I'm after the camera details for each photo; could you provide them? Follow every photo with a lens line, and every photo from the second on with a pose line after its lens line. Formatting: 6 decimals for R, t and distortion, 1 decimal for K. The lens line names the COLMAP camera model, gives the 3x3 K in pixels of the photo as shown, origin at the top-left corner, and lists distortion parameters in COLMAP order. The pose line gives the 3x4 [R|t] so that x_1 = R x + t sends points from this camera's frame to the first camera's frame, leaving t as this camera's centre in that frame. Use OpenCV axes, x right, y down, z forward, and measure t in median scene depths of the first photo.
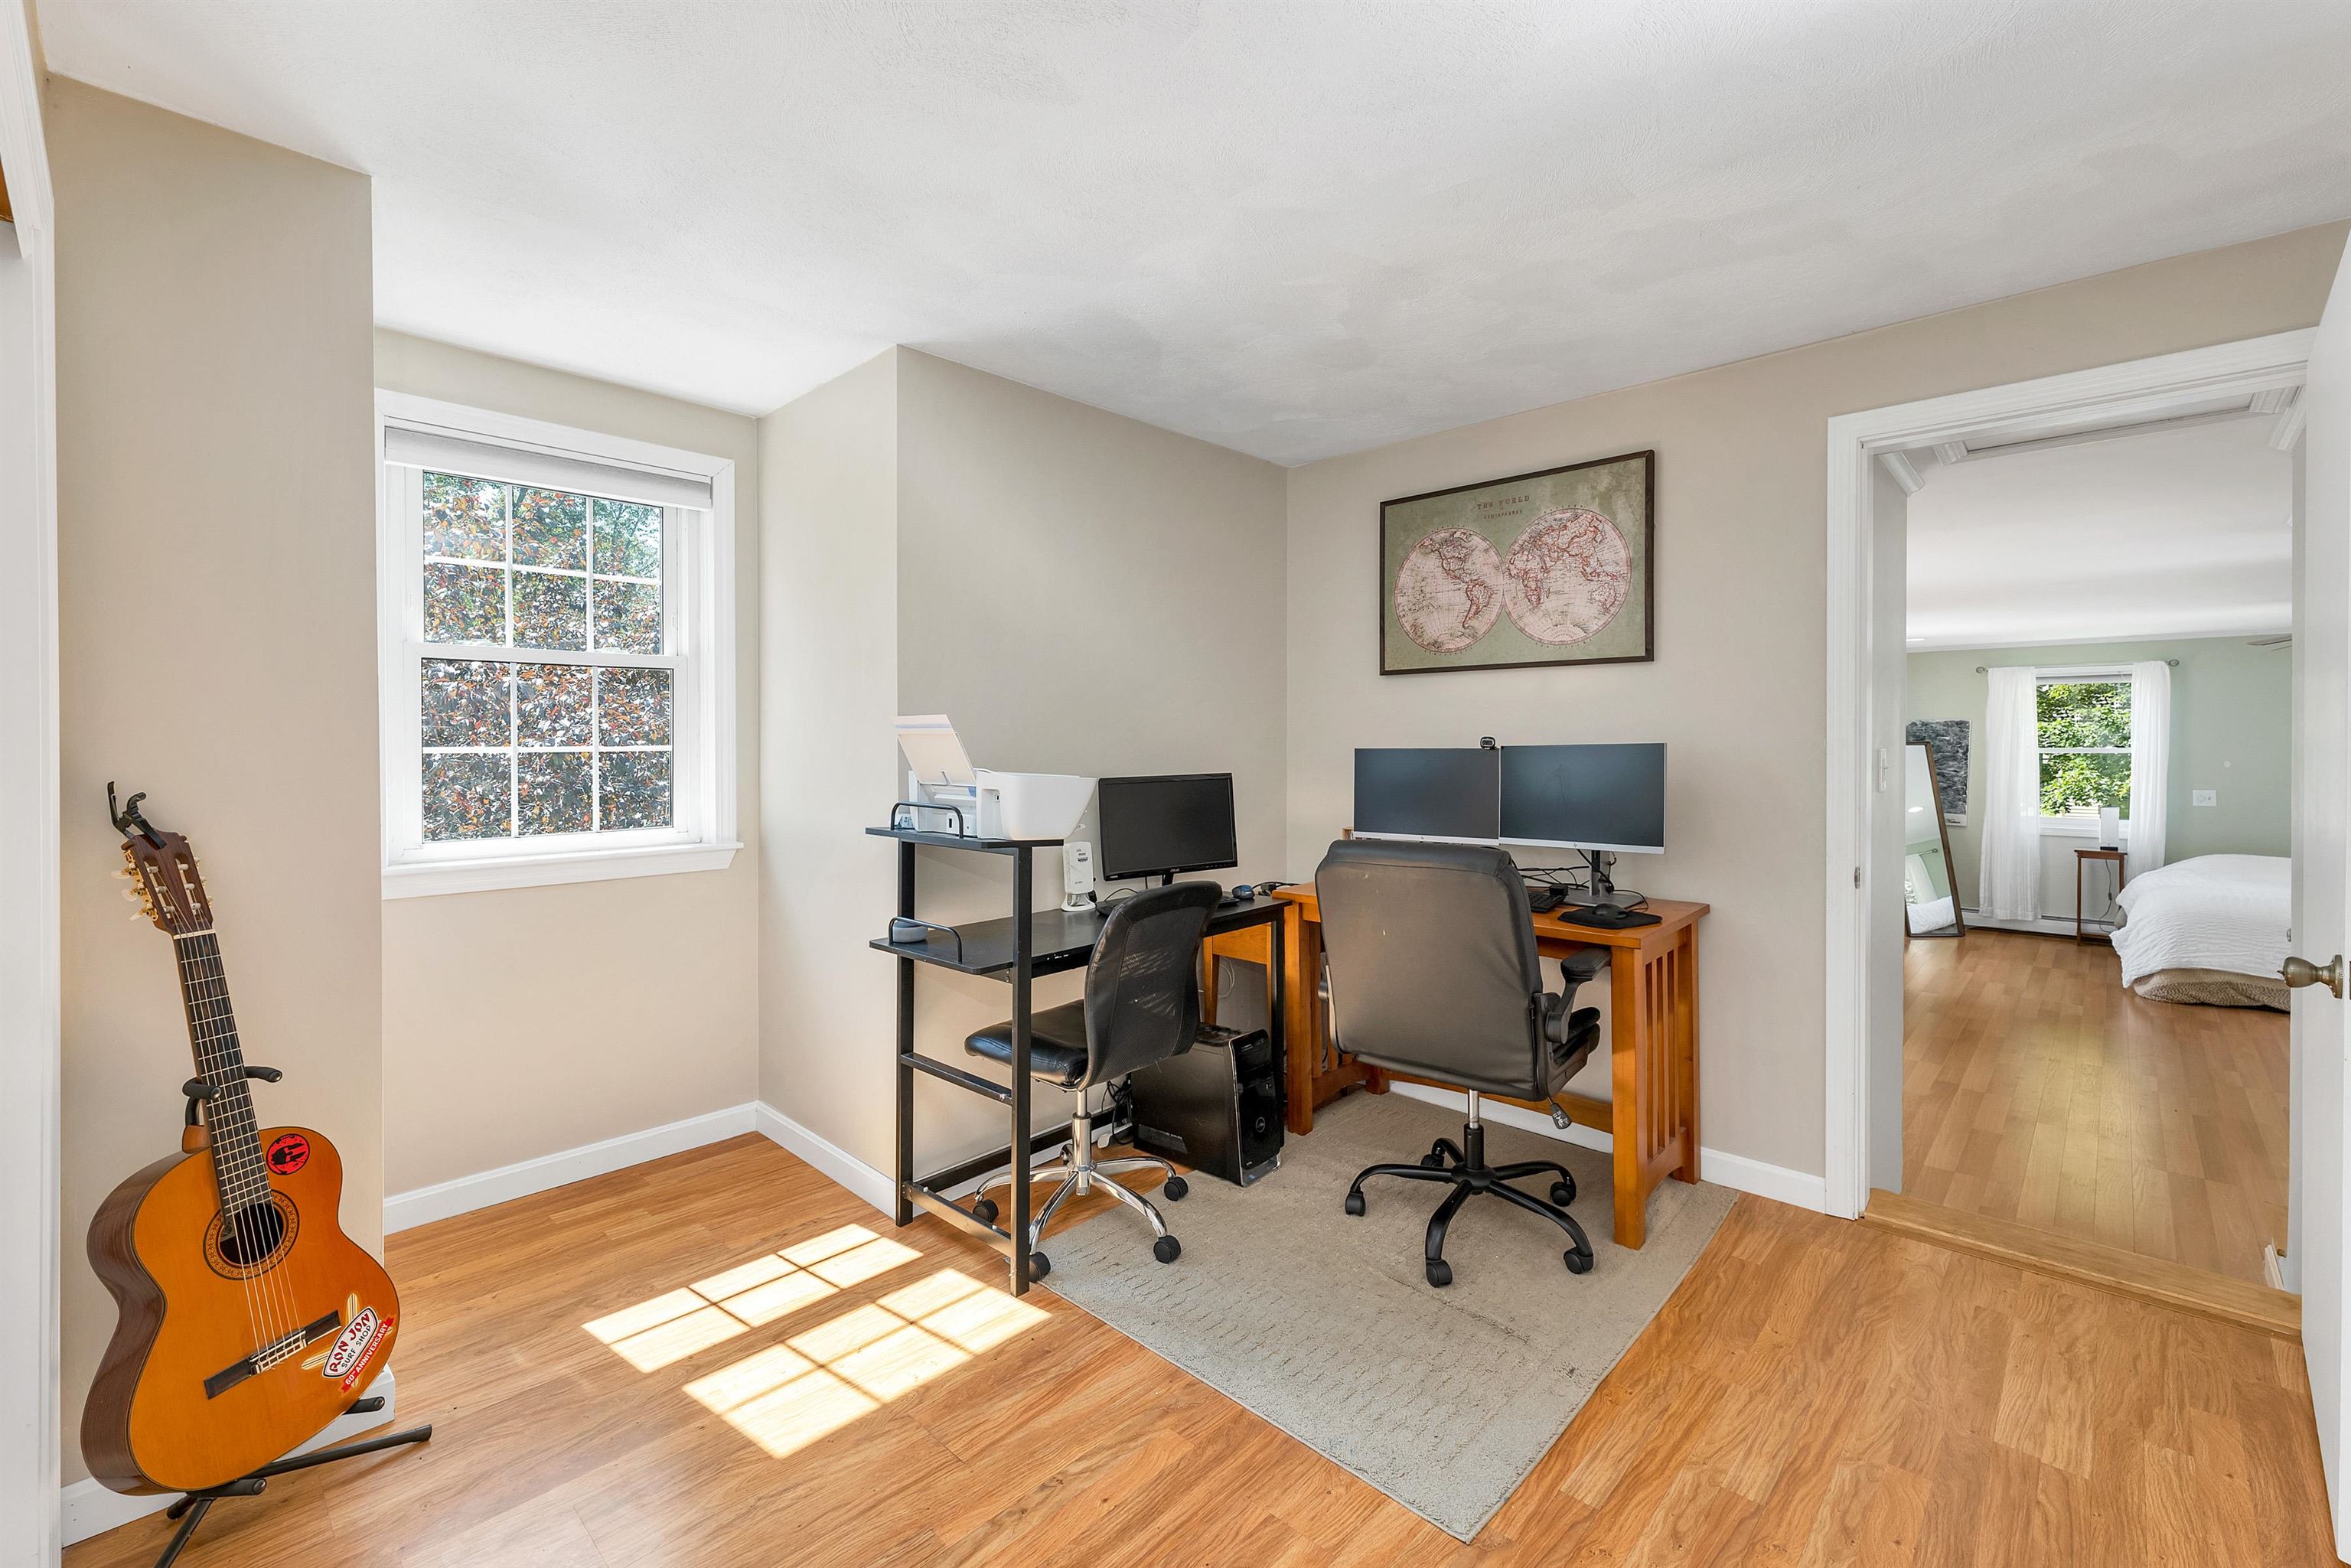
lens RADIAL K [[998.7, 0, 1175.9], [0, 998.7, 743.0], [0, 0, 1]] dist [0.002292, -0.001422]
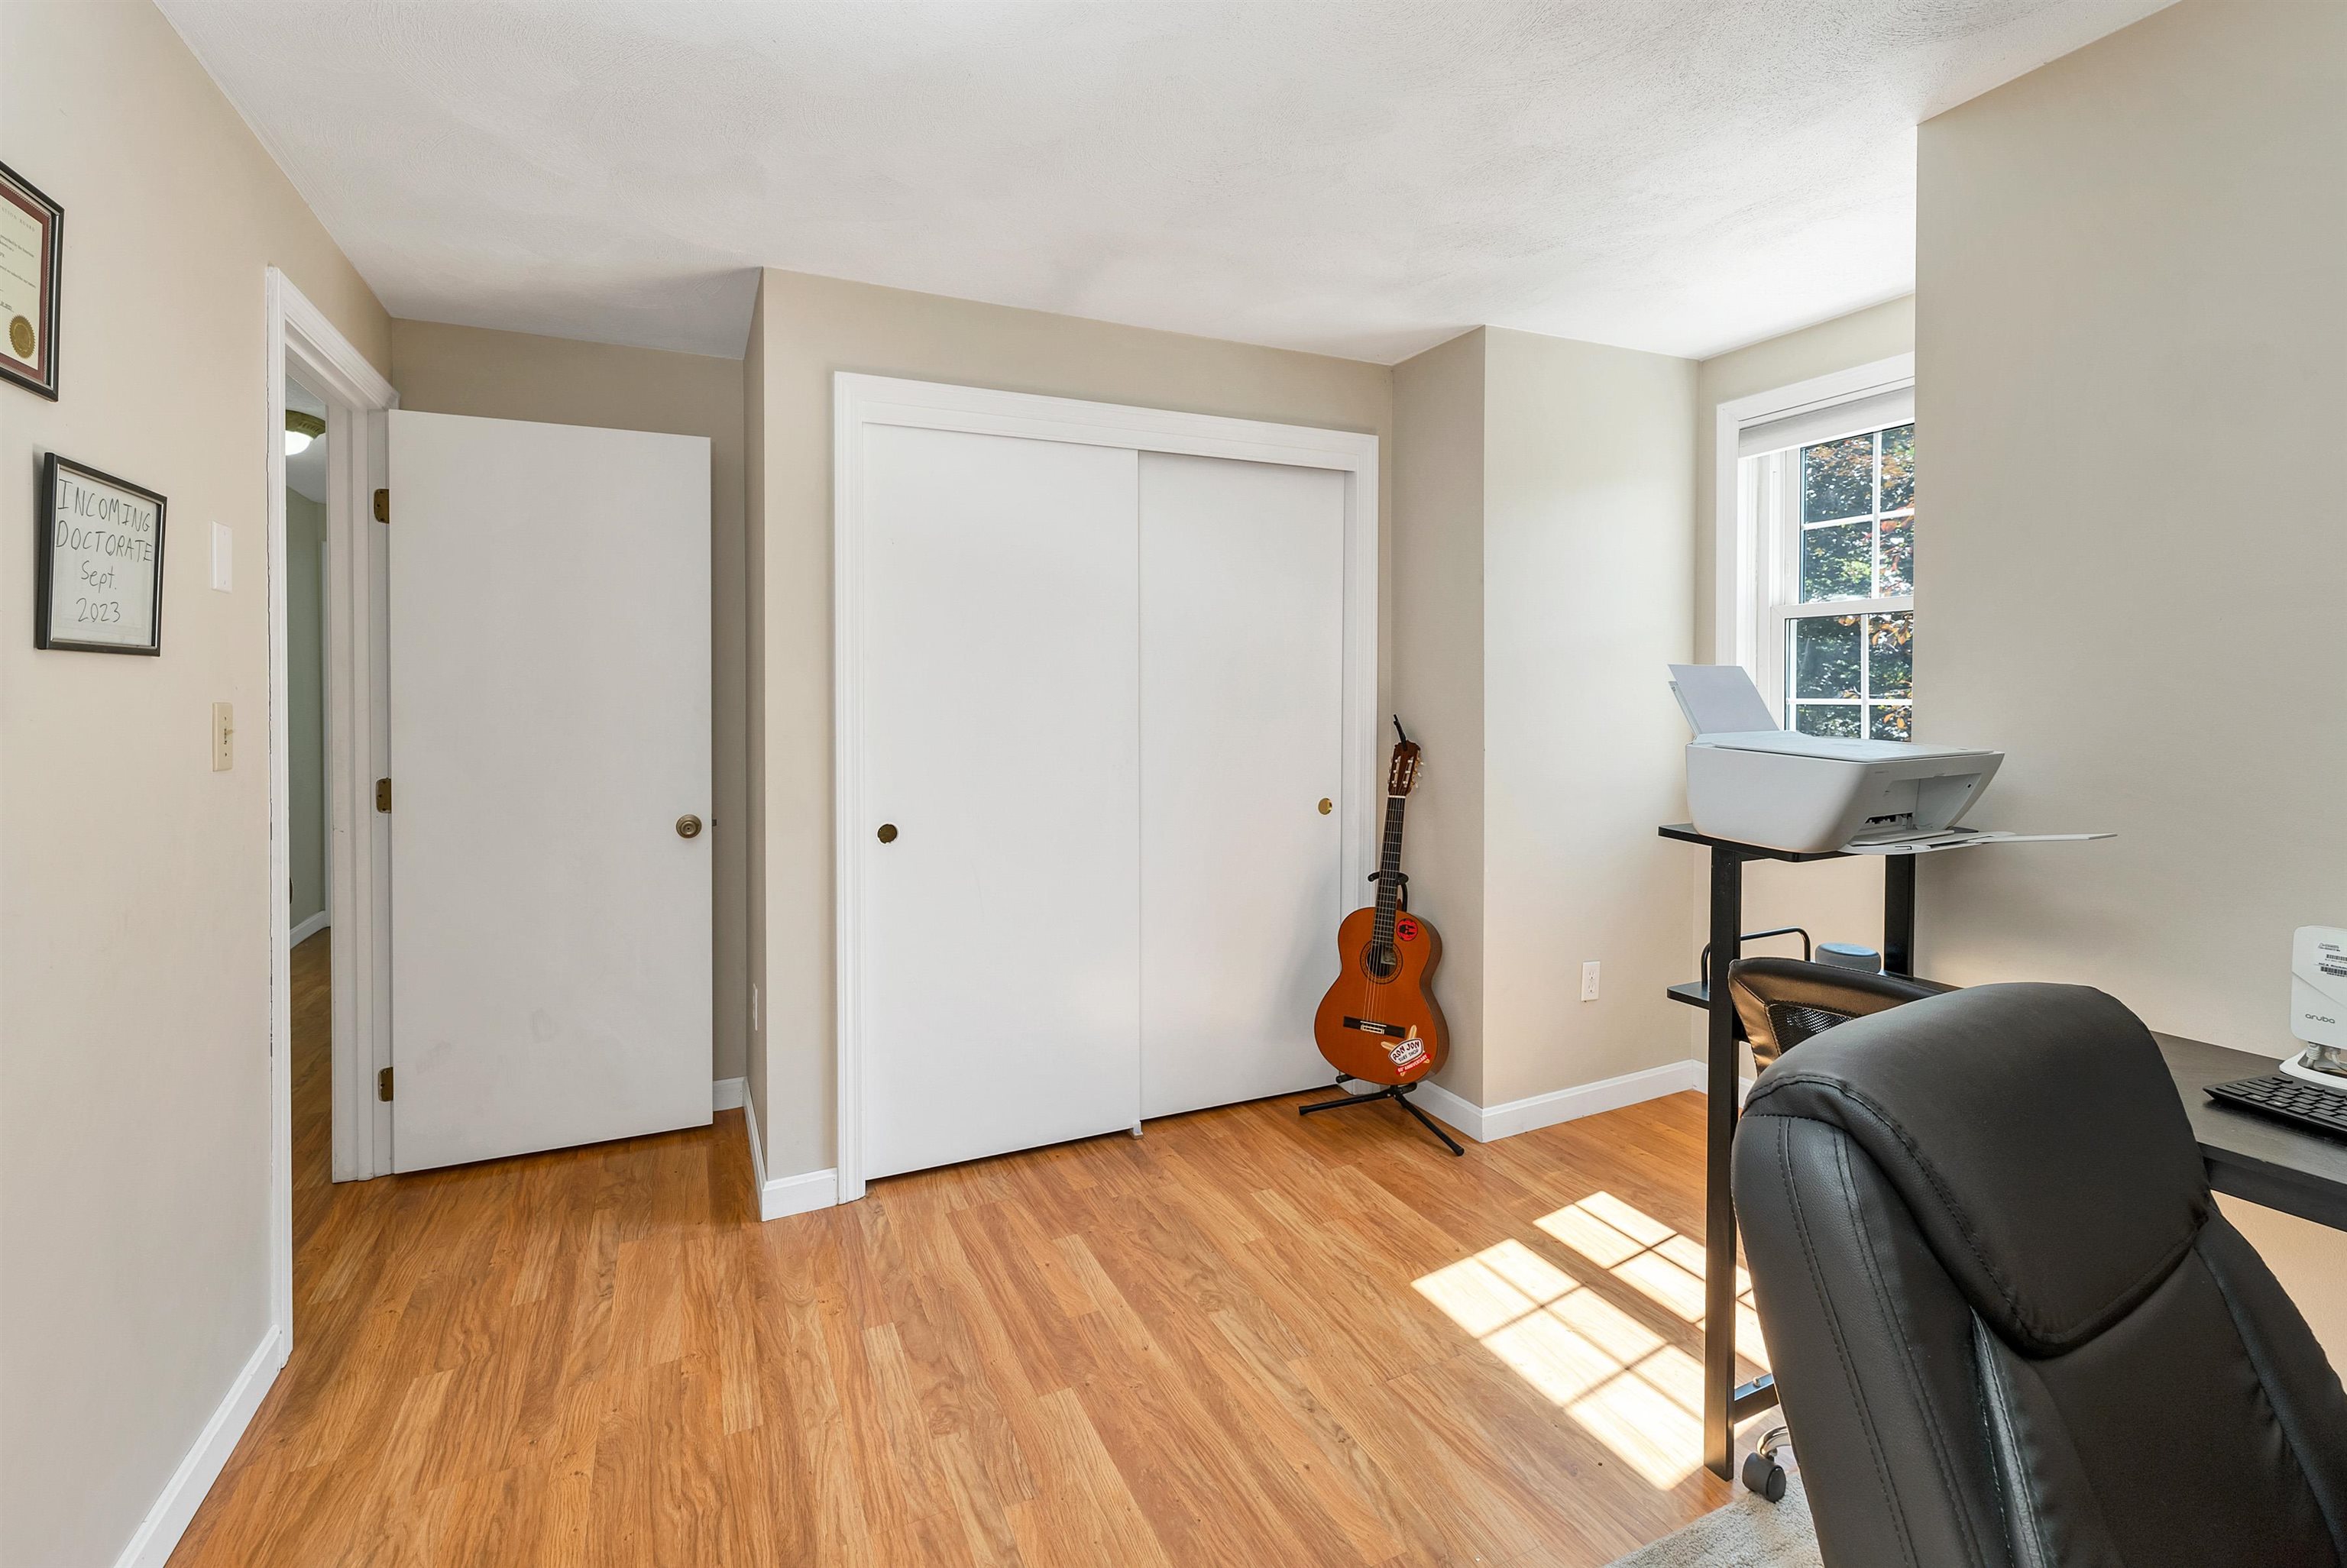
lens RADIAL K [[996.9, 0, 1141.1], [0, 996.9, 694.2], [0, 0, 1]] dist [0.002292, -0.001422]
pose [[-0.374885, 0.003949, -0.927063, 0.826104], [0.003359, 0.999990, 0.002902, -0.007286], [0.927065, -0.002026, -0.374894, 1.119141]]
